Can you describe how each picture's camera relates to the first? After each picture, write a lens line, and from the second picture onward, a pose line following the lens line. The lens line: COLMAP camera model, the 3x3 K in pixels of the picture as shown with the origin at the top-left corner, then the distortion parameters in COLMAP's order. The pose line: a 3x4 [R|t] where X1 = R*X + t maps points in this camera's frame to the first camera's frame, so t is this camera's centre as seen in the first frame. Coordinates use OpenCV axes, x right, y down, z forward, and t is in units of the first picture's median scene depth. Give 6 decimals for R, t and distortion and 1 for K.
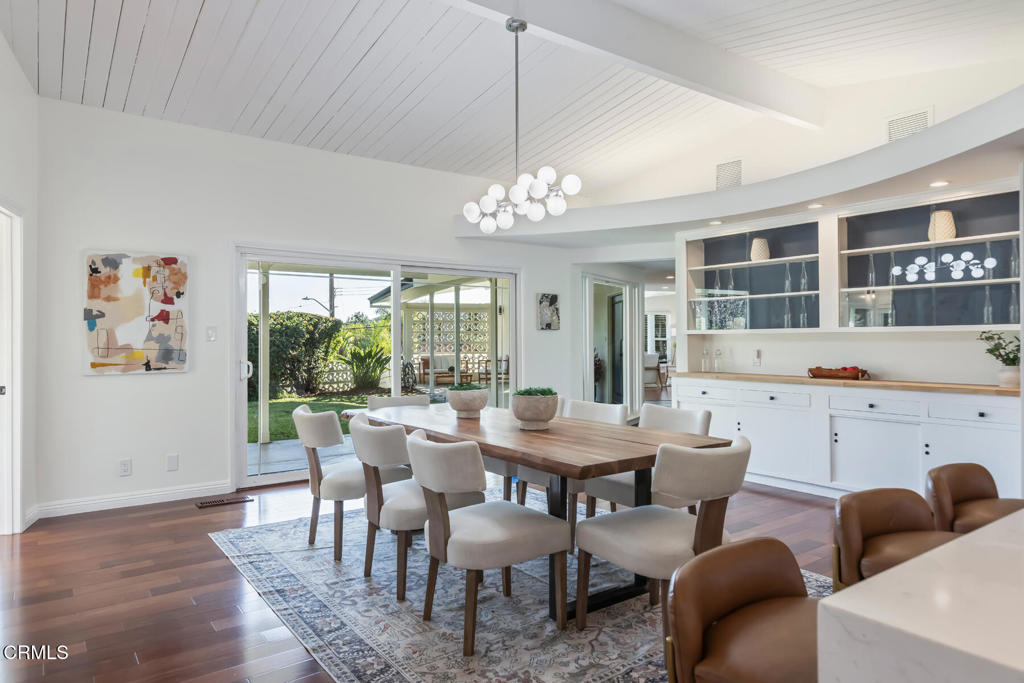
lens RADIAL K [[651.8, 0, 512.0], [0, 651.8, 341.5], [0, 0, 1]] dist [-0.021986, 0.000256]
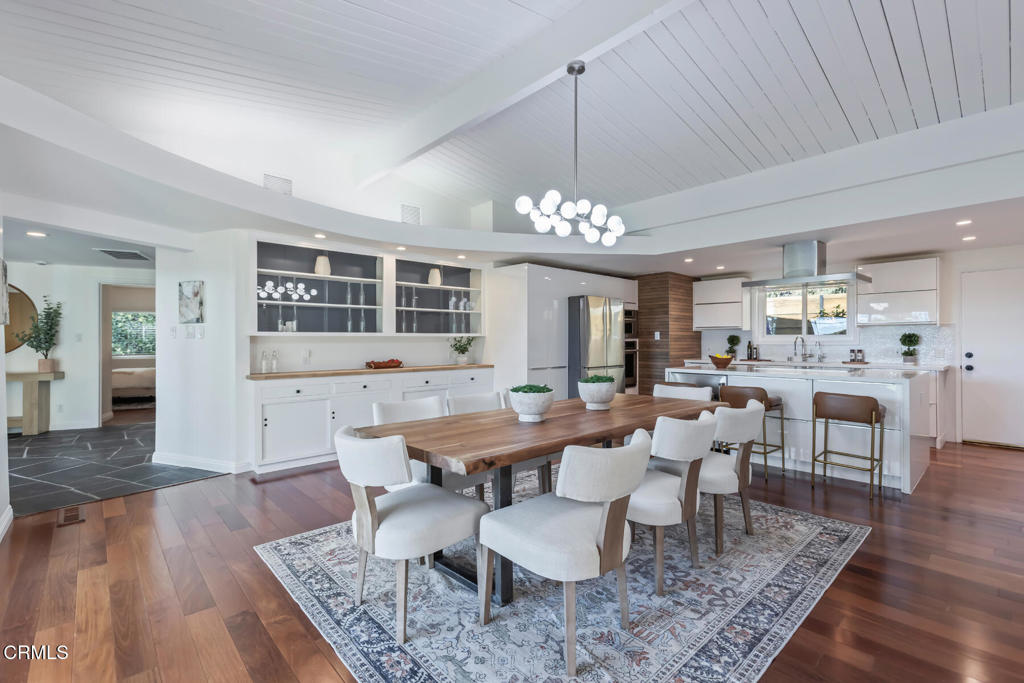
lens RADIAL K [[461.0, 0, 512.0], [0, 461.0, 341.5], [0, 0, 1]] dist [-0.000685, -0.000006]
pose [[-0.112337, 0.003030, 0.993666, -0.580920], [0.009654, 0.999951, -0.001958, 0.002771], [-0.993623, 0.009373, -0.112361, 0.878167]]
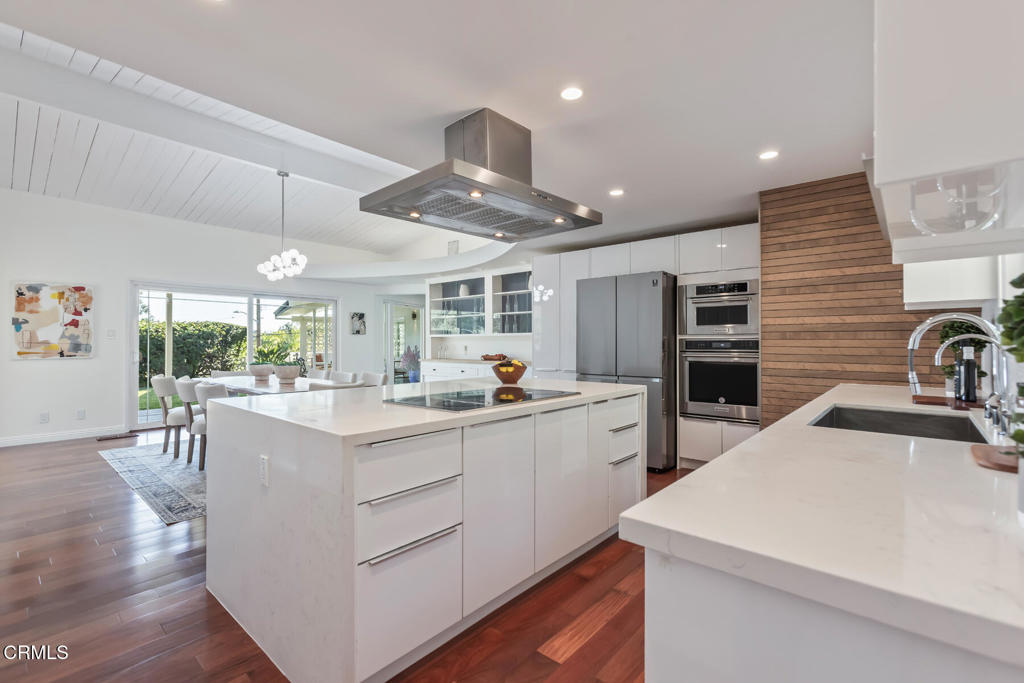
lens RADIAL K [[461.0, 0, 512.0], [0, 461.0, 341.5], [0, 0, 1]] dist [-0.000685, -0.000006]
pose [[0.977182, 0.002999, 0.212384, 0.278504], [-0.001383, 0.999969, -0.007754, 0.013849], [-0.212401, 0.007284, 0.977156, -0.344438]]
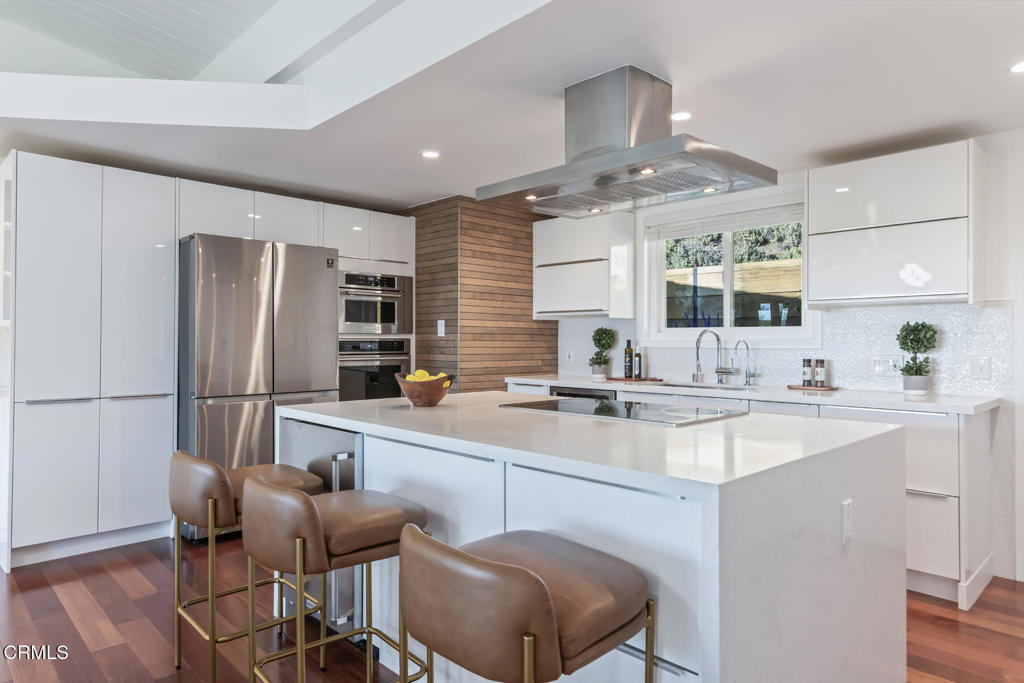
lens RADIAL K [[631.4, 0, 512.0], [0, 631.4, 341.5], [0, 0, 1]] dist [0.004011, 0.002016]
pose [[-0.129599, 0.004354, 0.991557, -0.167991], [0.004422, 0.999983, -0.003813, 0.010708], [-0.991557, 0.003890, -0.129616, 0.283126]]
